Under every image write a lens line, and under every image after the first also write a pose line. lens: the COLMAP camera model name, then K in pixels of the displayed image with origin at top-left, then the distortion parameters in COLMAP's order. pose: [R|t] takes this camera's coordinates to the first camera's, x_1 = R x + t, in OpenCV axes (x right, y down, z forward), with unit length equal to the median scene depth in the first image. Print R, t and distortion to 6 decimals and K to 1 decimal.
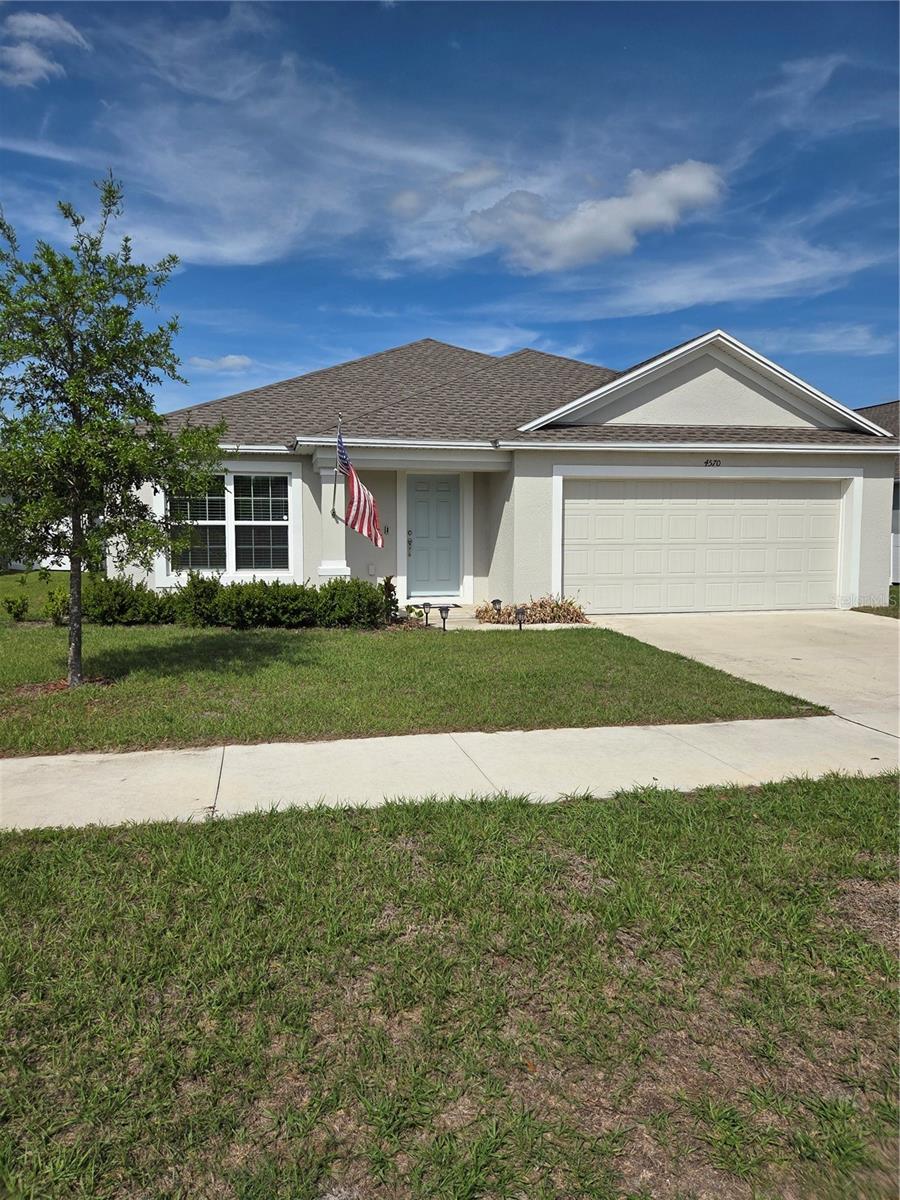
lens RADIAL K [[812.3, 0, 426.9], [0, 812.3, 591.2], [0, 0, 1]] dist [0.052529, -0.018495]
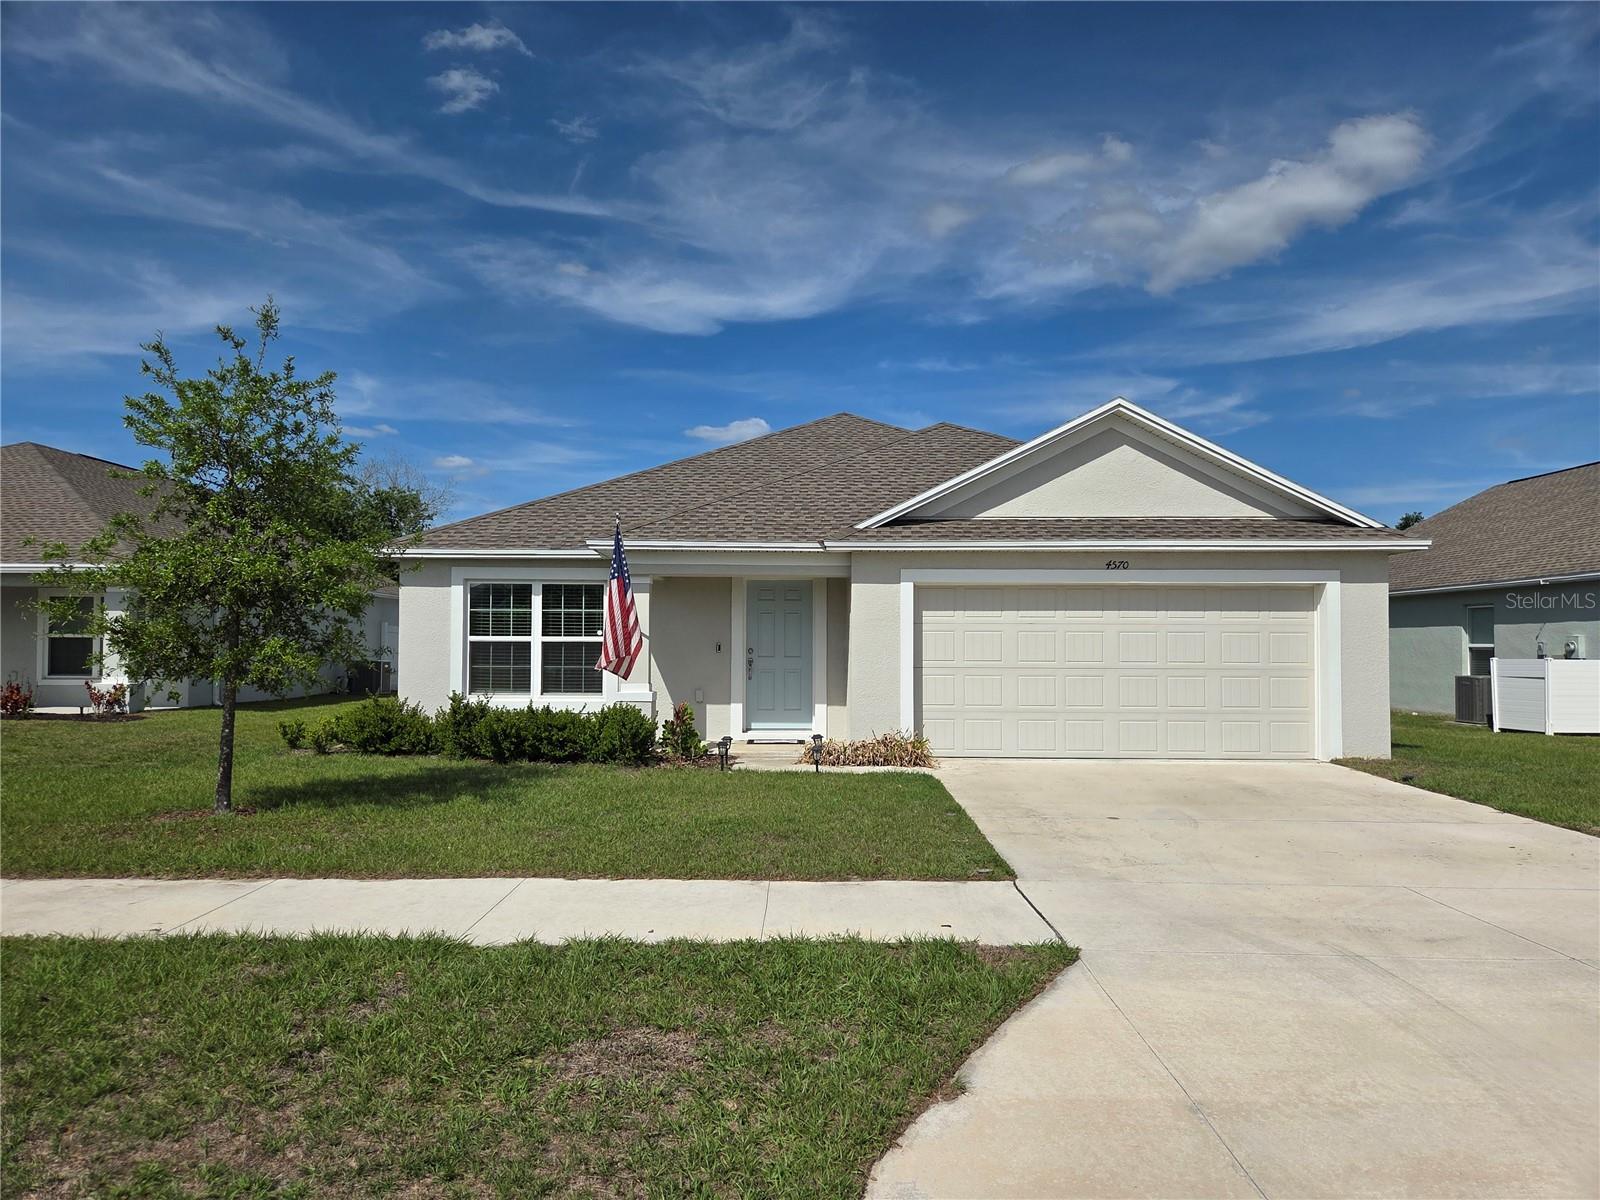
lens RADIAL K [[1083.1, 0, 795.3], [0, 1083.1, 588.9], [0, 0, 1]] dist [0.052529, -0.018495]
pose [[0.978497, -0.005793, -0.206178, 0.263970], [-0.020594, 0.991867, -0.125604, 0.002388], [0.205228, 0.127150, 0.970420, -0.064285]]
